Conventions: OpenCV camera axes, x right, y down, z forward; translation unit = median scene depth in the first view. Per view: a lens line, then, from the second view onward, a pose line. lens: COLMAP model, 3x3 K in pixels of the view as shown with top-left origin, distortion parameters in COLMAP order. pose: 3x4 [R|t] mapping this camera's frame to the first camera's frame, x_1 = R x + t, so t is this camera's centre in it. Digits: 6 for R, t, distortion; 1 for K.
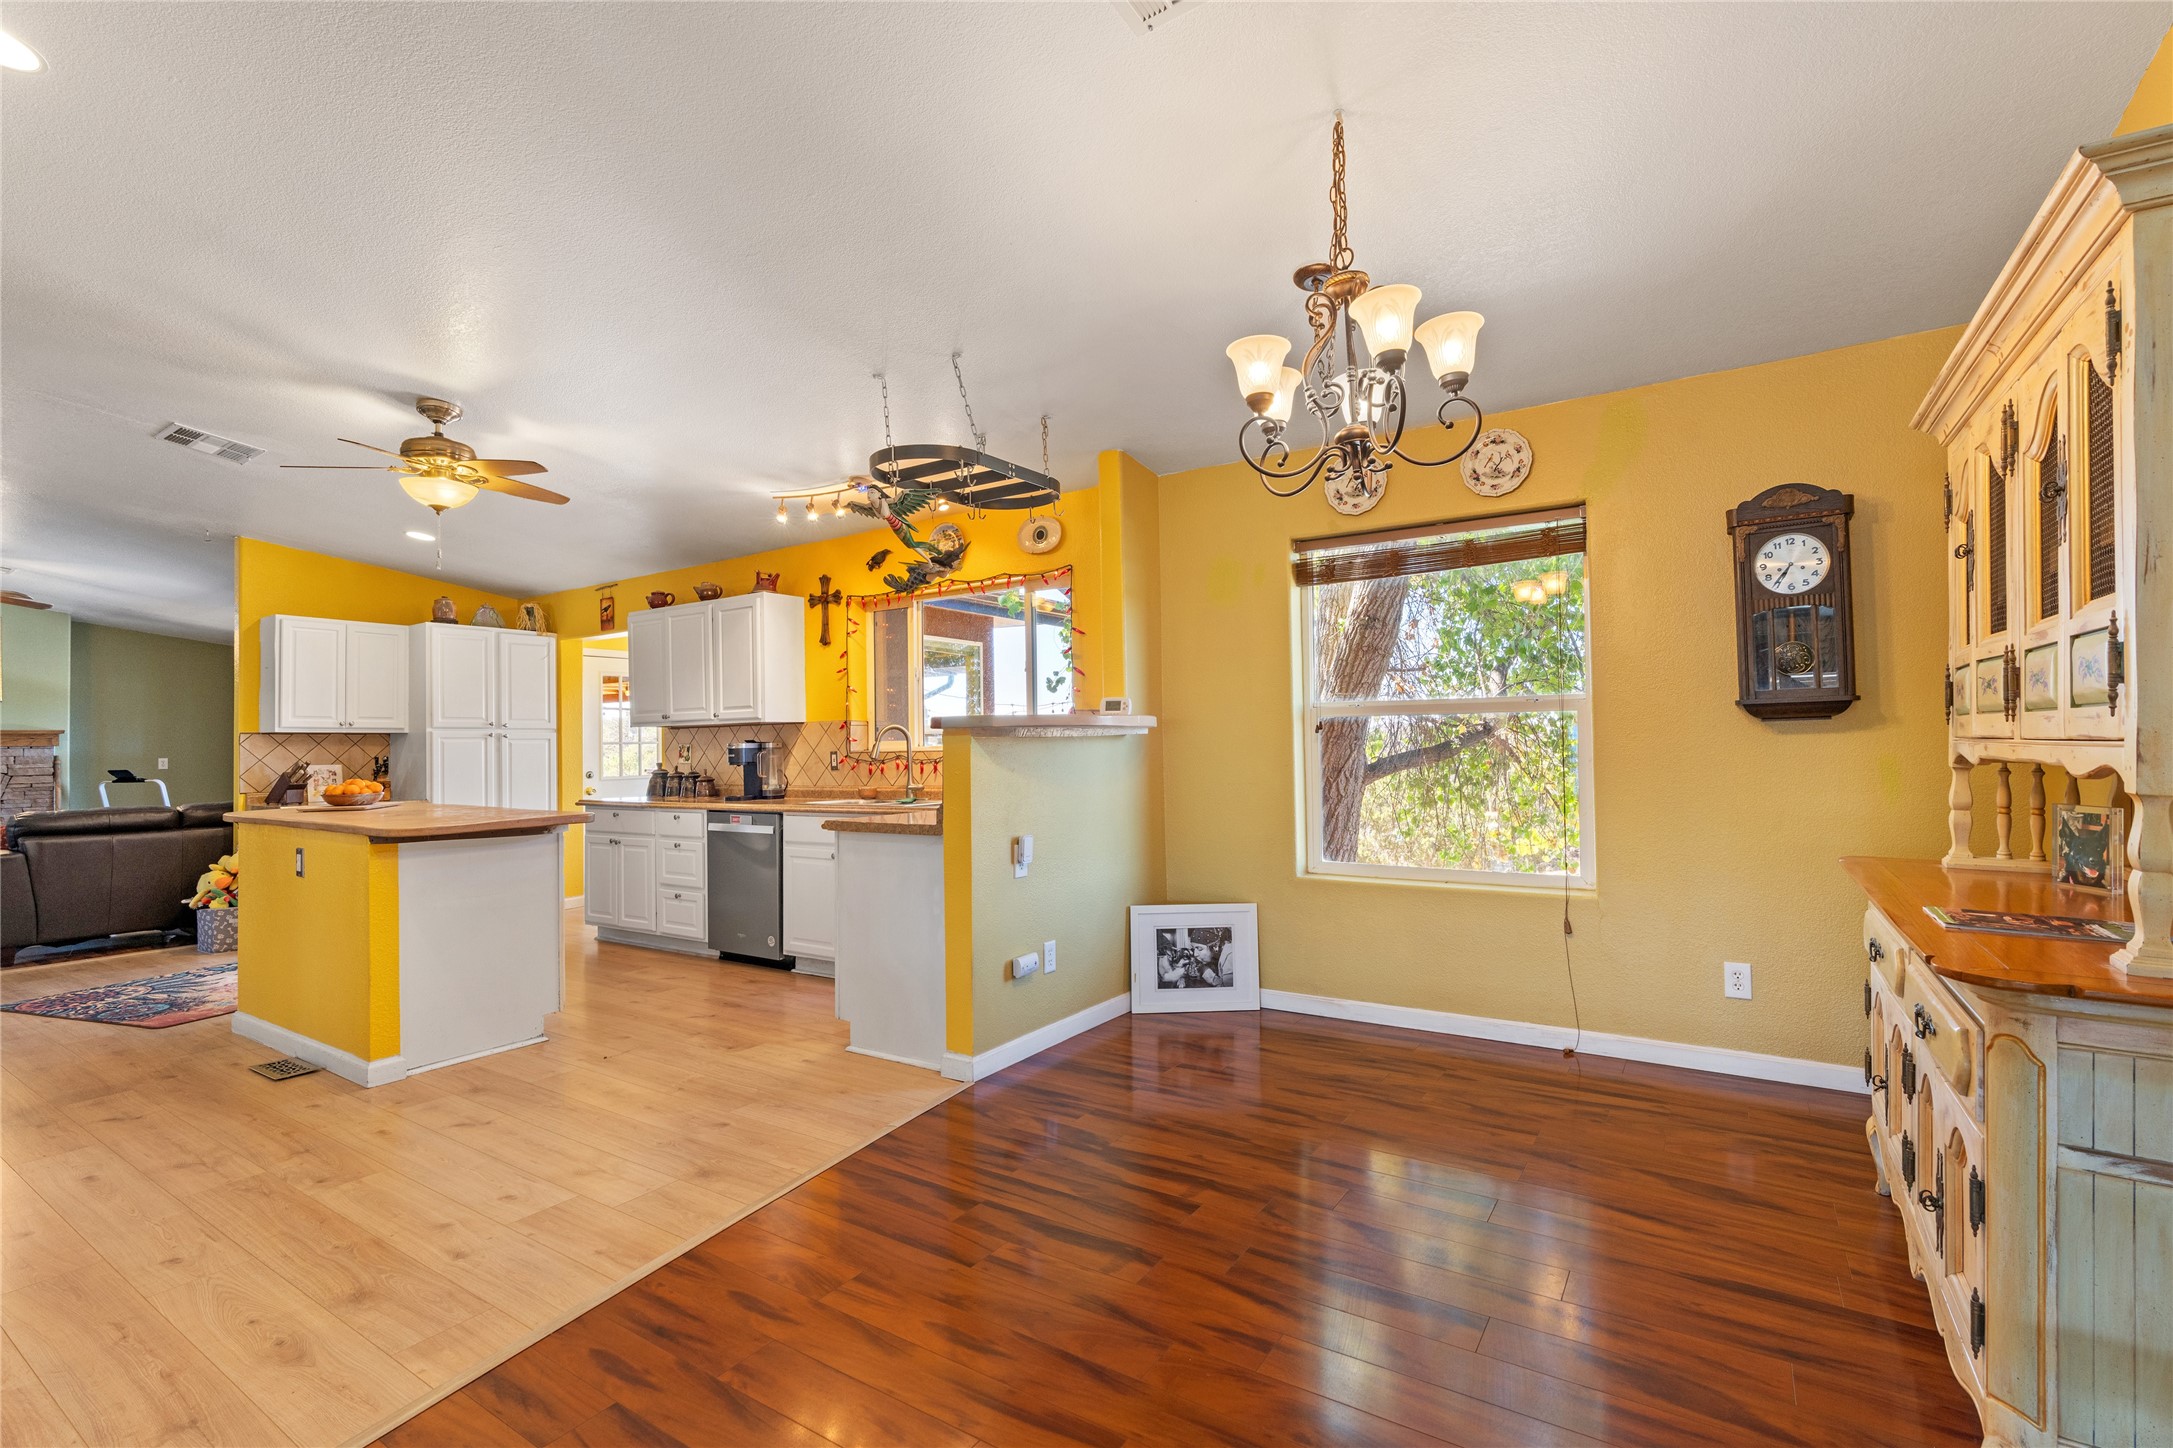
lens RADIAL K [[984.9, 0, 1084.5], [0, 984.9, 724.4], [0, 0, 1]] dist [-0.006746, 0.000865]
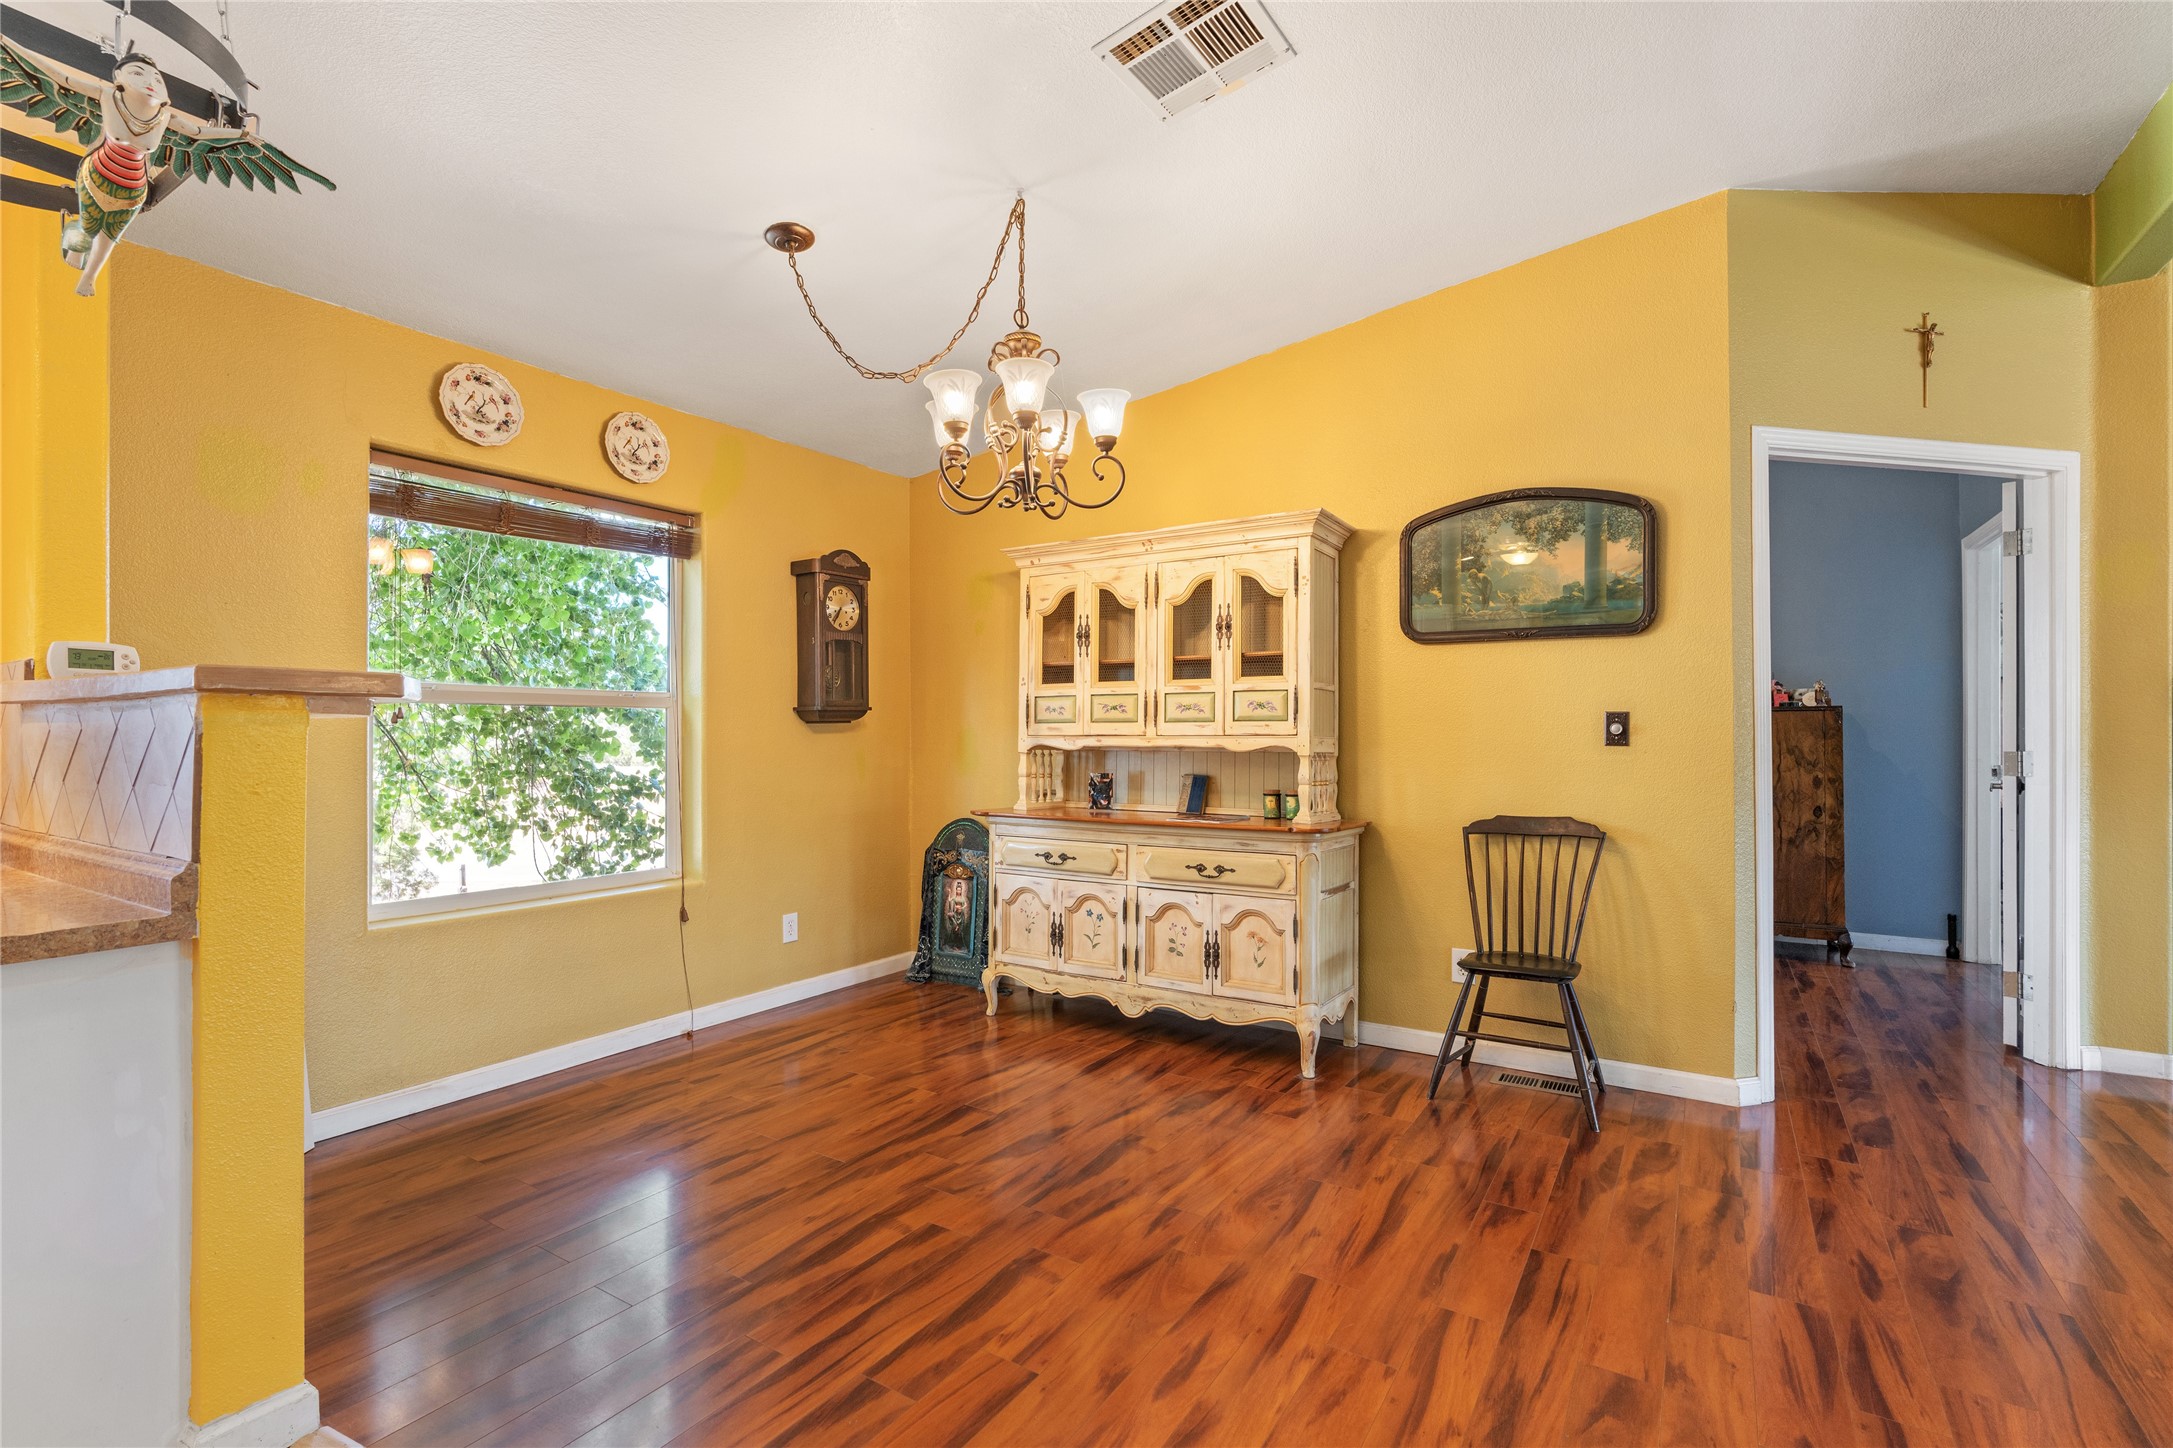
lens RADIAL K [[984.9, 0, 1084.5], [0, 984.9, 724.4], [0, 0, 1]] dist [-0.006746, 0.000865]
pose [[-0.016704, 0.024475, 0.999561, -0.356189], [-0.015115, 0.999580, -0.024728, 0.014310], [-0.999746, -0.015521, -0.016327, 0.374255]]
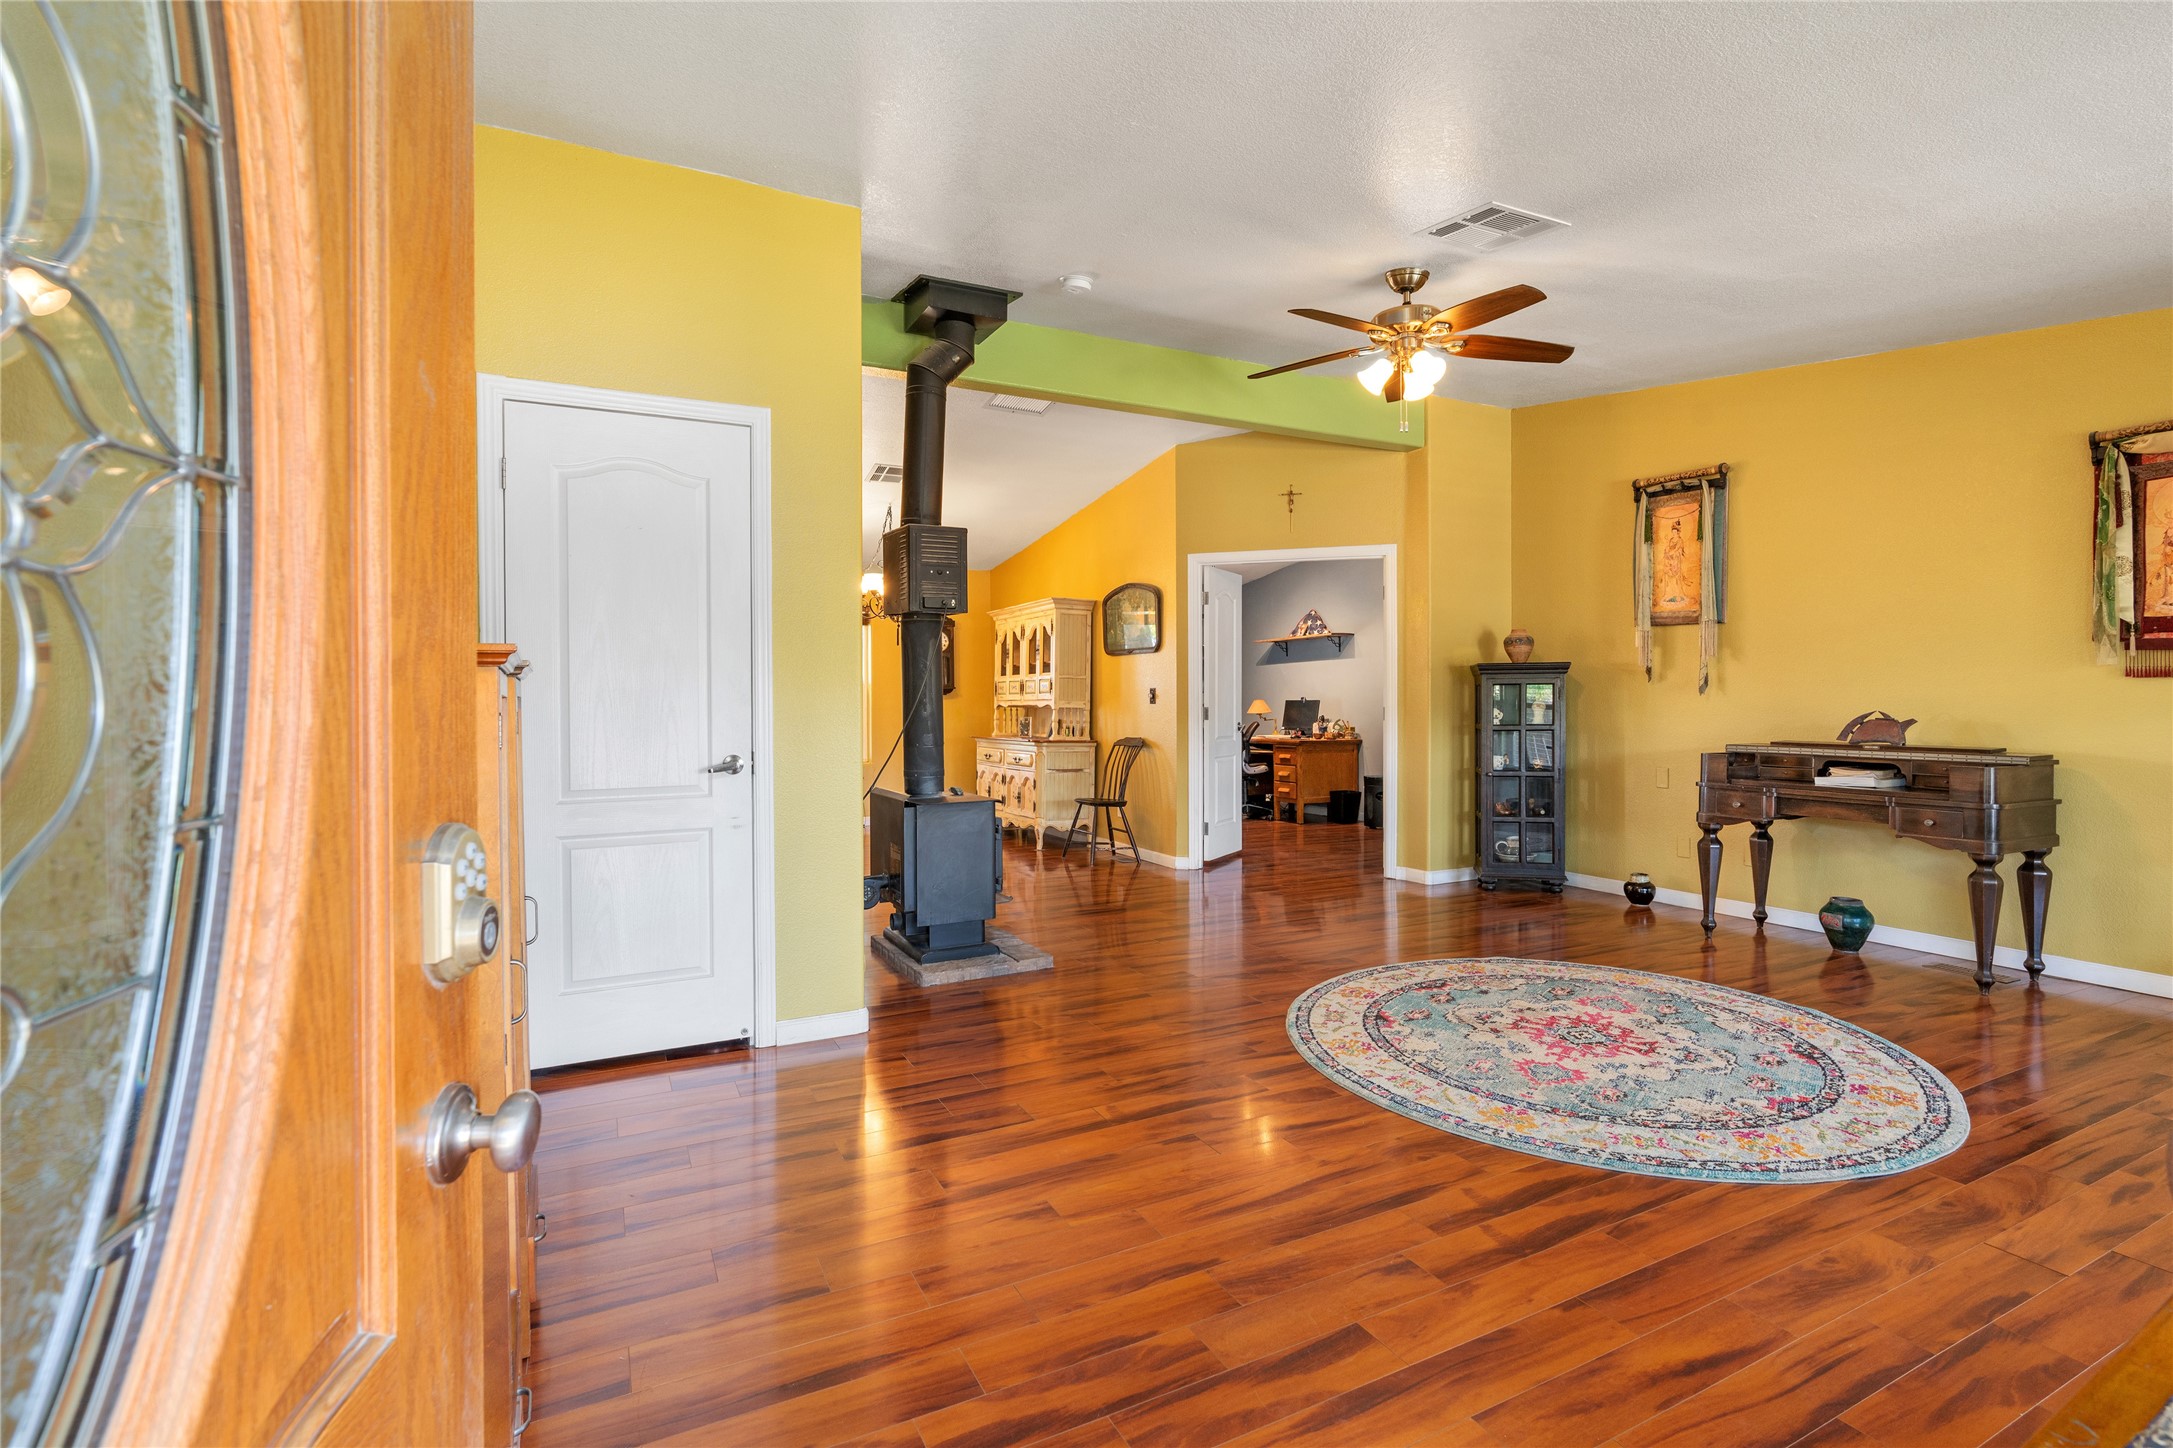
lens RADIAL K [[984.9, 0, 1084.5], [0, 984.9, 724.4], [0, 0, 1]] dist [-0.006746, 0.000865]
pose [[0.494312, -0.002247, 0.869282, -0.888902], [-0.020594, 0.999686, 0.014295, 0.017568], [-0.869041, -0.024968, 0.494110, -0.466709]]
